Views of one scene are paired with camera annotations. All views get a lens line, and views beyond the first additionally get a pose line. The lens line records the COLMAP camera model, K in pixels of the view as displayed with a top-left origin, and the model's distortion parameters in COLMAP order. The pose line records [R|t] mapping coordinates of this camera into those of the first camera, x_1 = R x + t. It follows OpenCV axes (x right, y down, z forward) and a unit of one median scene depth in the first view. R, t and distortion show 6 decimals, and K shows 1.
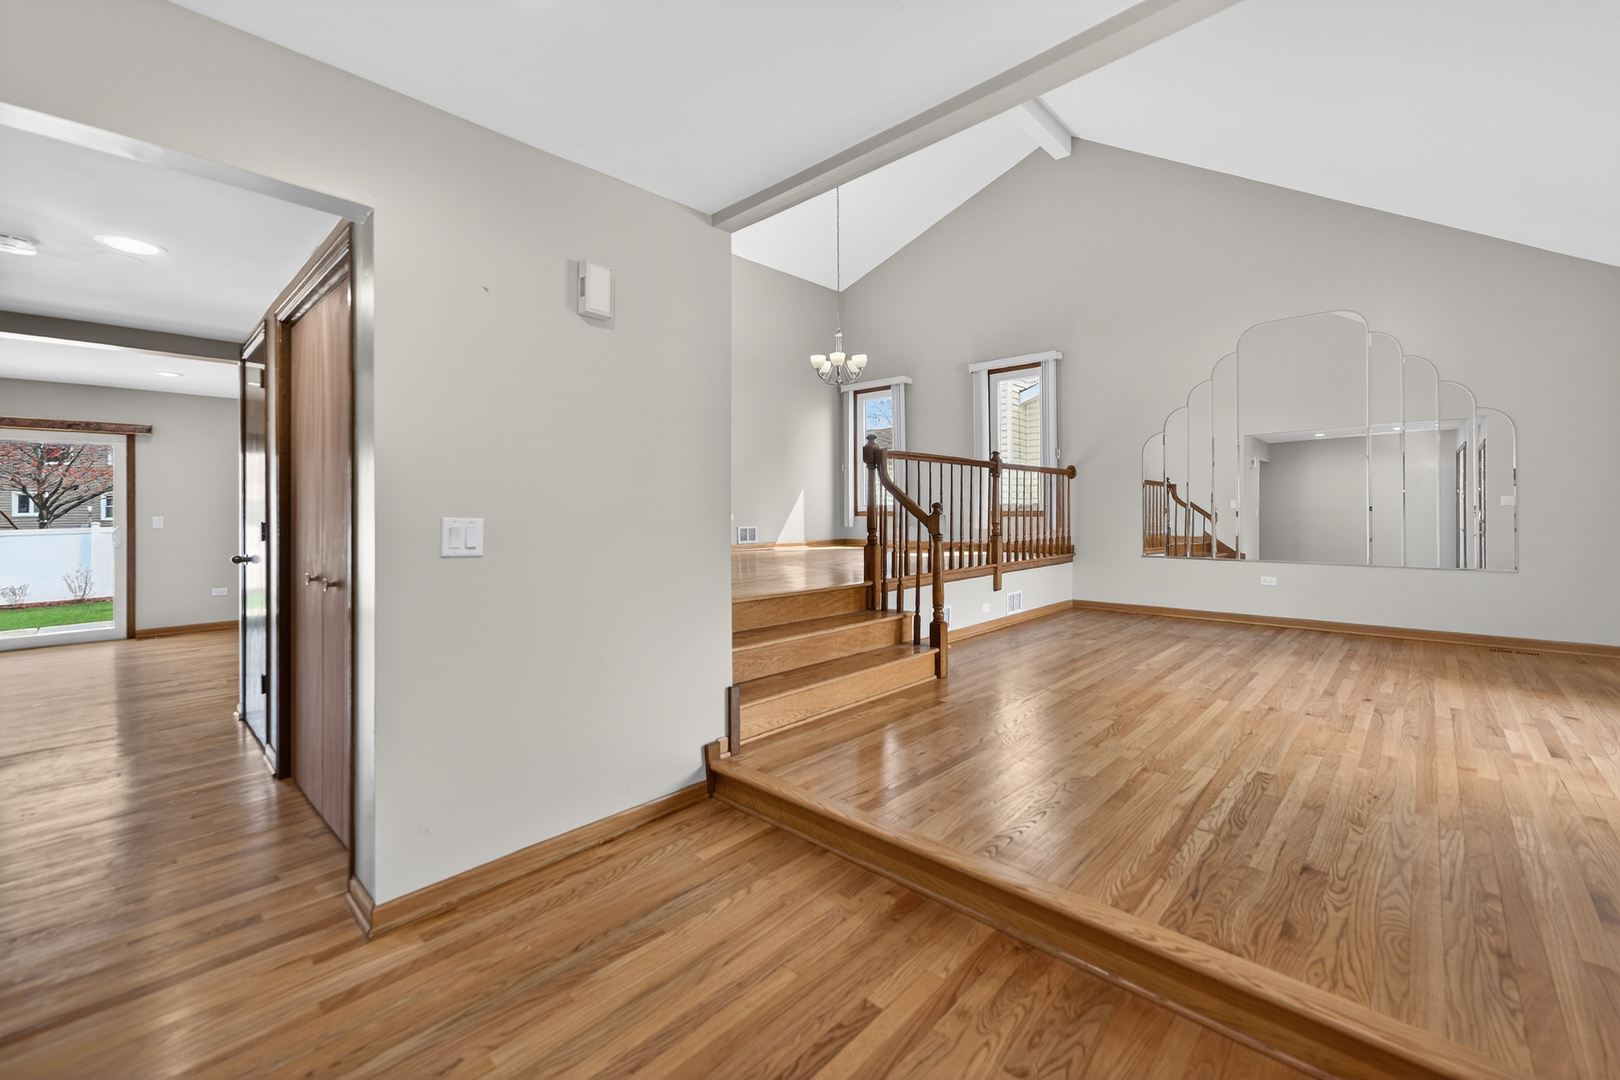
lens RADIAL K [[663.7, 0, 814.2], [0, 663.7, 511.2], [0, 0, 1]] dist [-0.033980, 0.023156]
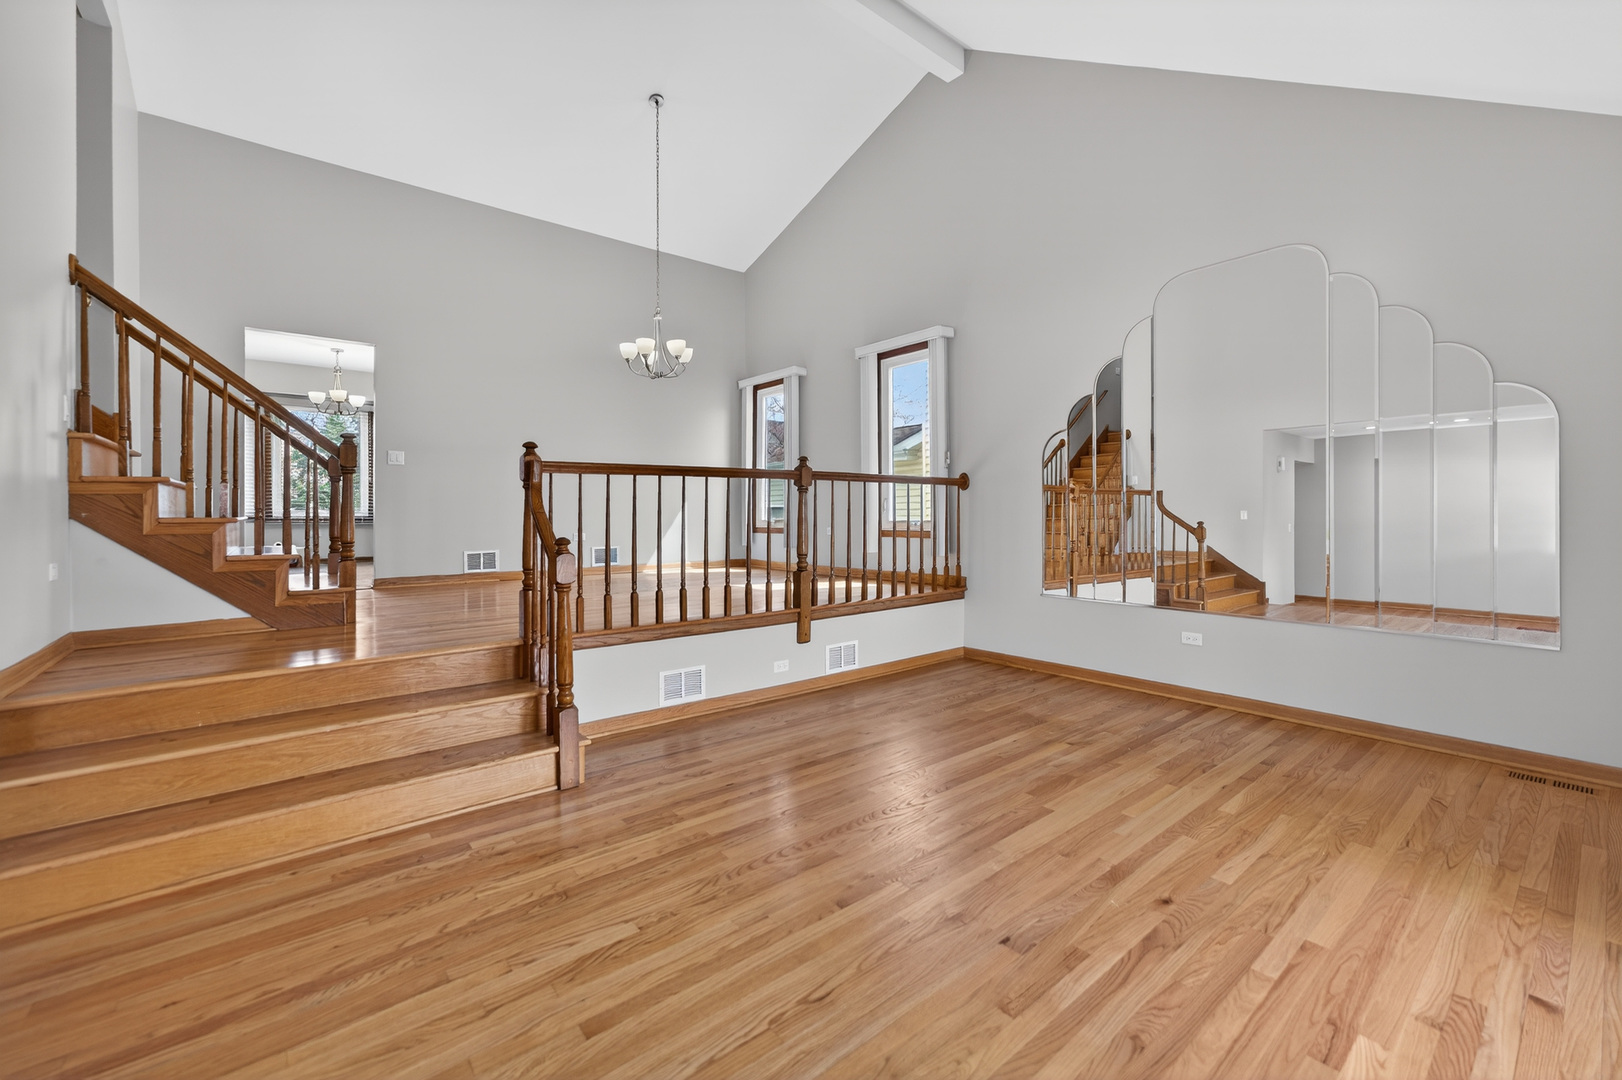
lens RADIAL K [[669.4, 0, 799.6], [0, 669.4, 515.6], [0, 0, 1]] dist [-0.042364, 0.023603]
pose [[0.991075, 0.000127, -0.133307, 0.326827], [-0.000154, 1.000000, -0.000187, -0.021252], [0.133307, 0.000206, 0.991075, 0.217282]]
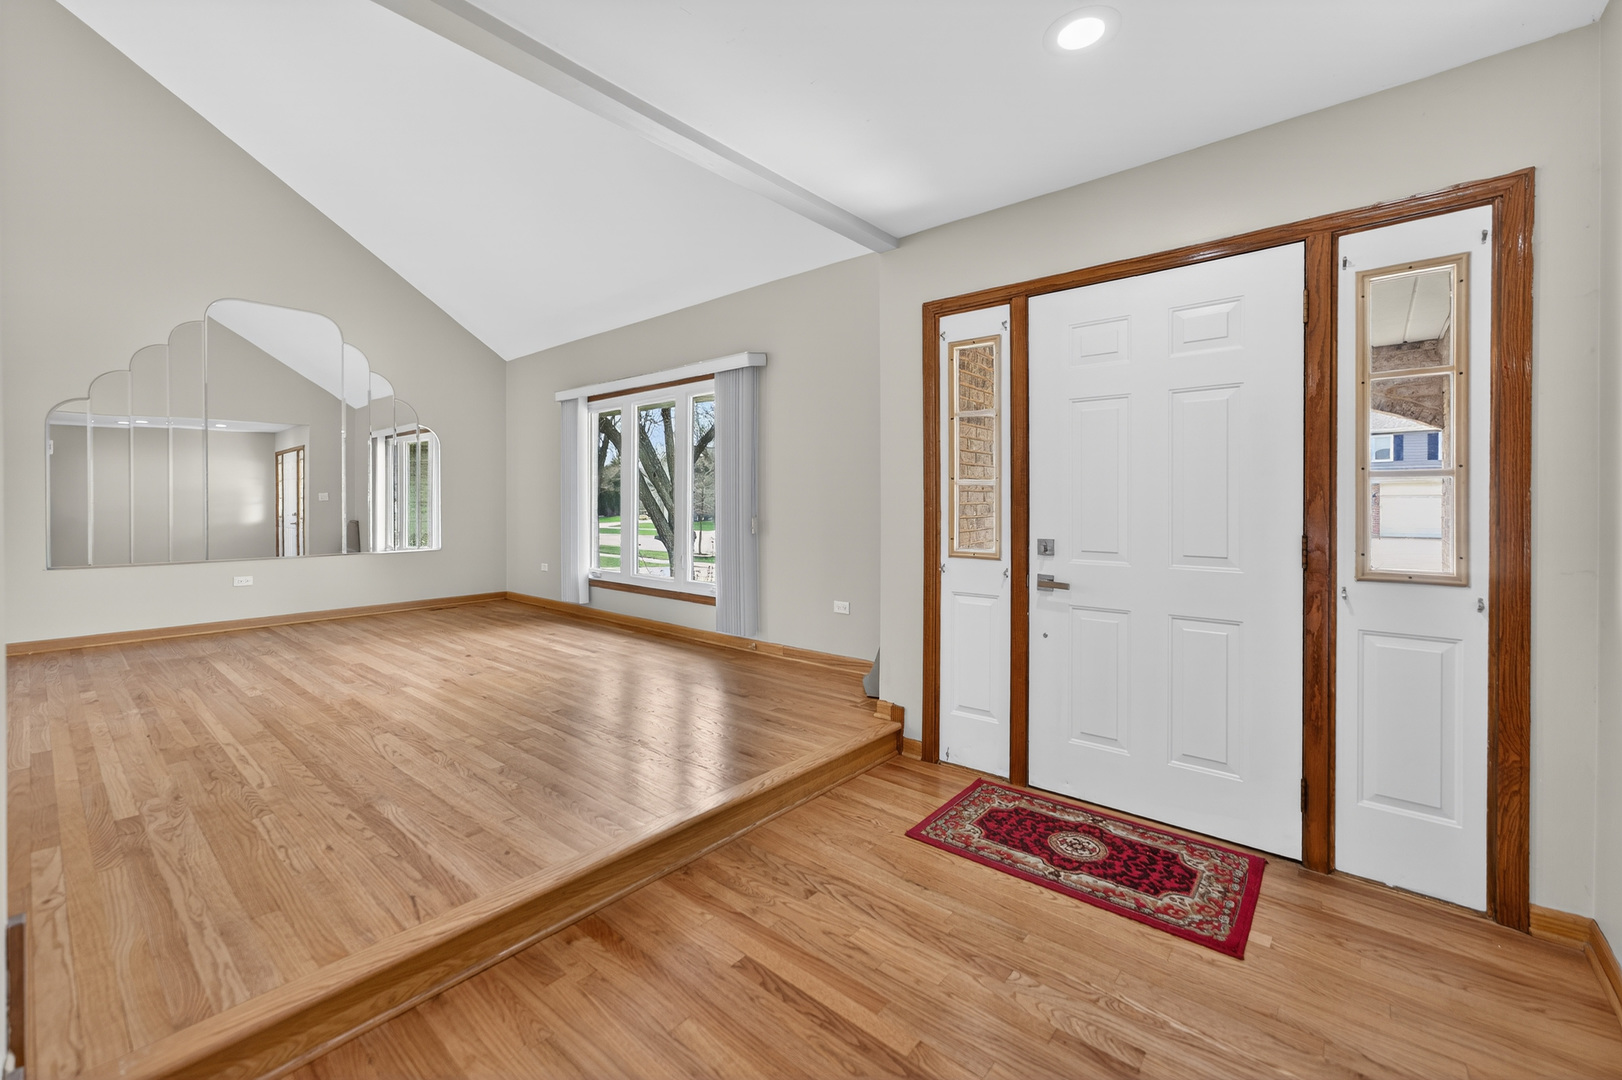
lens RADIAL K [[669.4, 0, 799.6], [0, 669.4, 515.6], [0, 0, 1]] dist [-0.042364, 0.023603]
pose [[-0.048548, -0.010651, 0.998764, -0.235246], [-0.000756, 0.999943, 0.010627, 0.003071], [-0.998821, -0.000239, -0.048553, 0.228180]]
